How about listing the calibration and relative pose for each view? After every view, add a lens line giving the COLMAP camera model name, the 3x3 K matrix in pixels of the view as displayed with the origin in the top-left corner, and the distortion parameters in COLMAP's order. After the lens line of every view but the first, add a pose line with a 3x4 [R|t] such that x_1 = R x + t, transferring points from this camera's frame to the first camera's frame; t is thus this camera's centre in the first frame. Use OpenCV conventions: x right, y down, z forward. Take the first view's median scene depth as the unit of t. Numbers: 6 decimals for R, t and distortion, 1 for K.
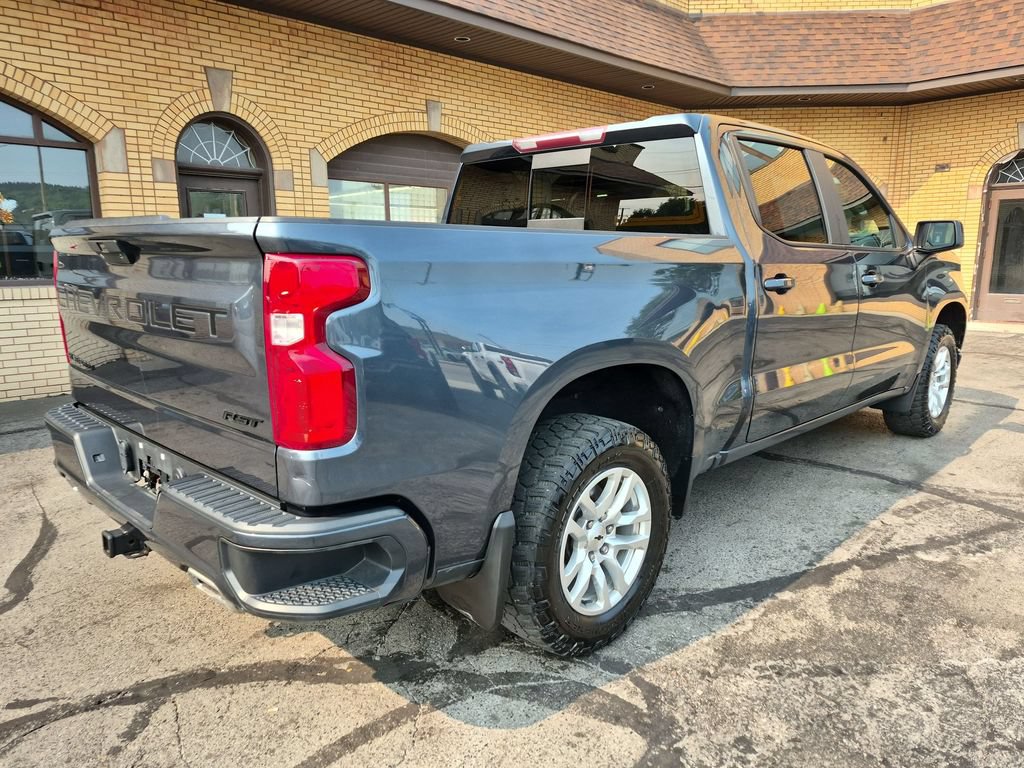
lens RADIAL K [[711.3, 0, 506.8], [0, 711.3, 391.2], [0, 0, 1]] dist [0.056675, -0.047579]
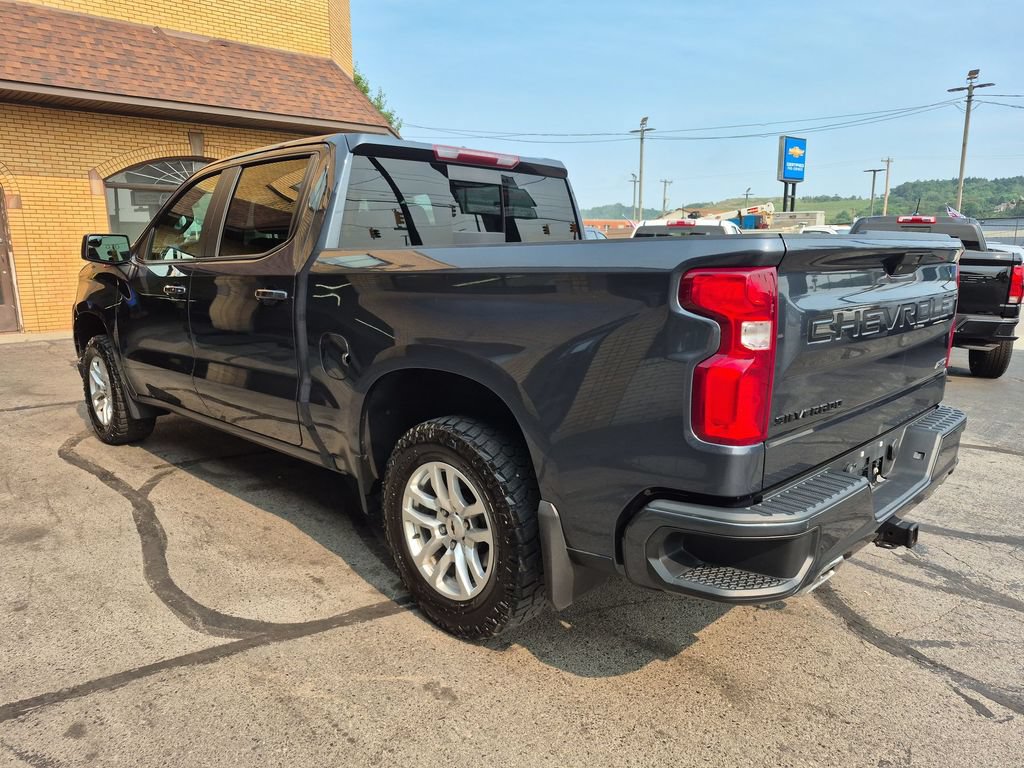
lens RADIAL K [[711.3, 0, 505.3], [0, 711.3, 392.5], [0, 0, 1]] dist [0.056675, -0.047579]
pose [[0.003029, -0.190696, 0.981645, -0.782447], [0.203404, 0.961245, 0.186105, -0.157386], [-0.979090, 0.199106, 0.041700, 0.751068]]
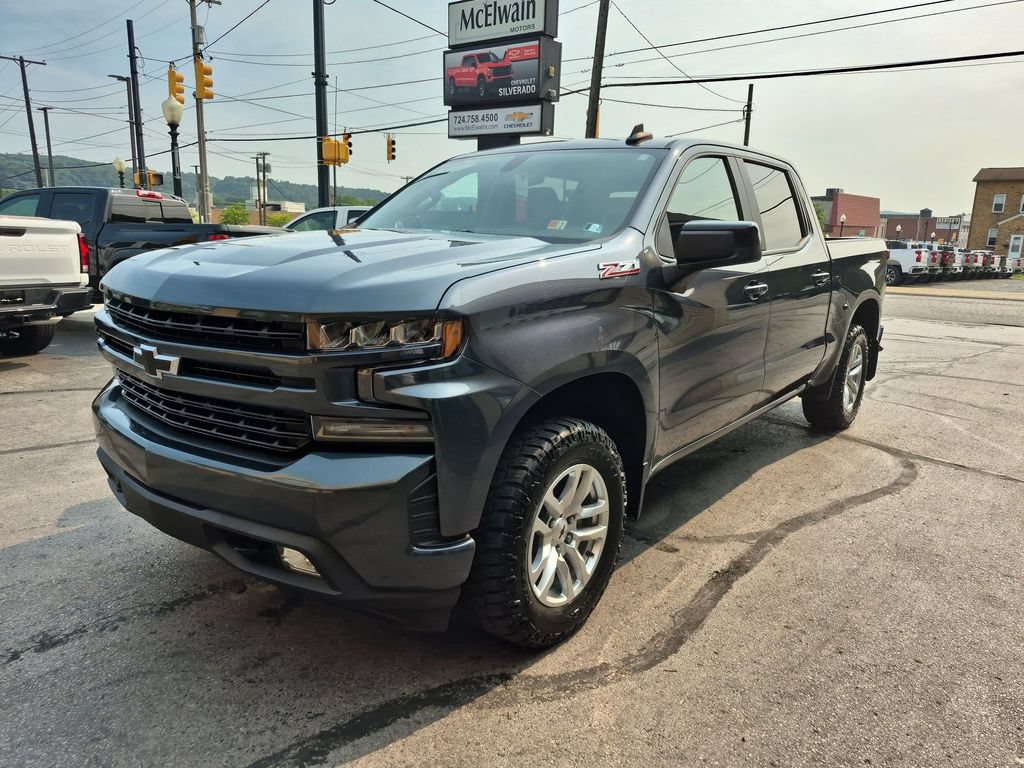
lens RADIAL K [[711.3, 0, 514.0], [0, 711.3, 382.0], [0, 0, 1]] dist [0.056675, -0.047579]
pose [[-0.993723, 0.002102, -0.111853, 0.462829], [-0.043190, 0.915101, 0.400904, -0.407626], [0.103200, 0.403219, -0.909266, 1.891882]]
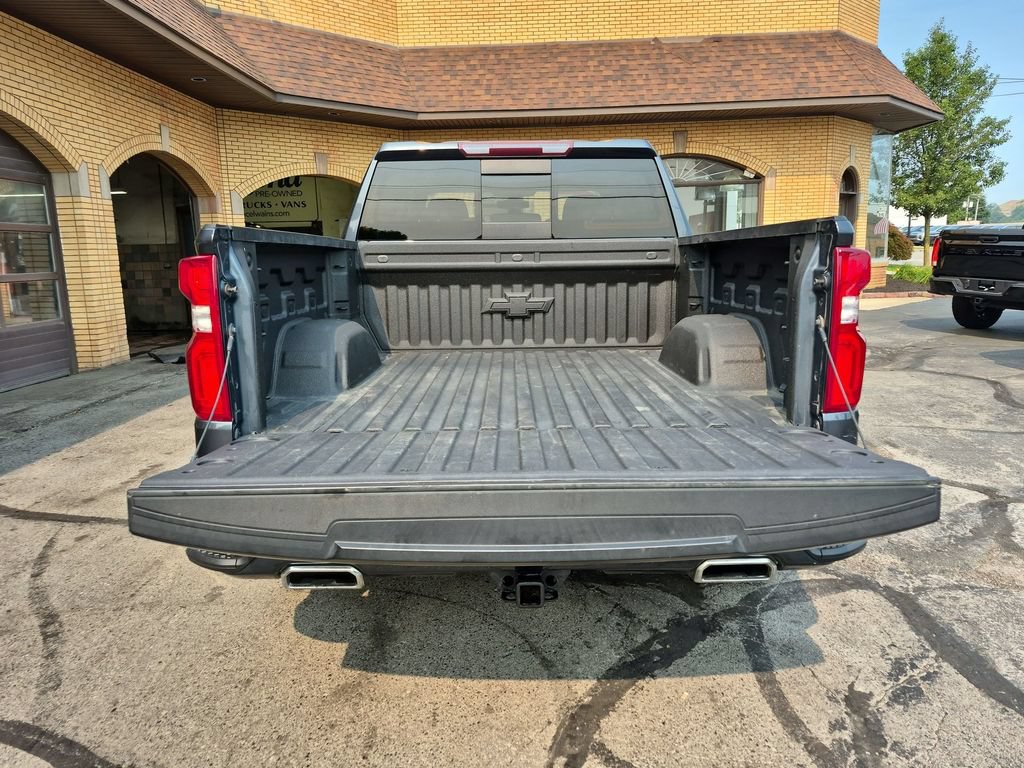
lens RADIAL K [[737.4, 0, 517.4], [0, 737.4, 376.7], [0, 0, 1]] dist [0.047863, -0.037821]
pose [[0.702296, -0.130628, 0.699798, -0.570594], [0.154848, 0.987515, 0.028933, -0.035287], [-0.694840, 0.088042, 0.713755, 0.180145]]
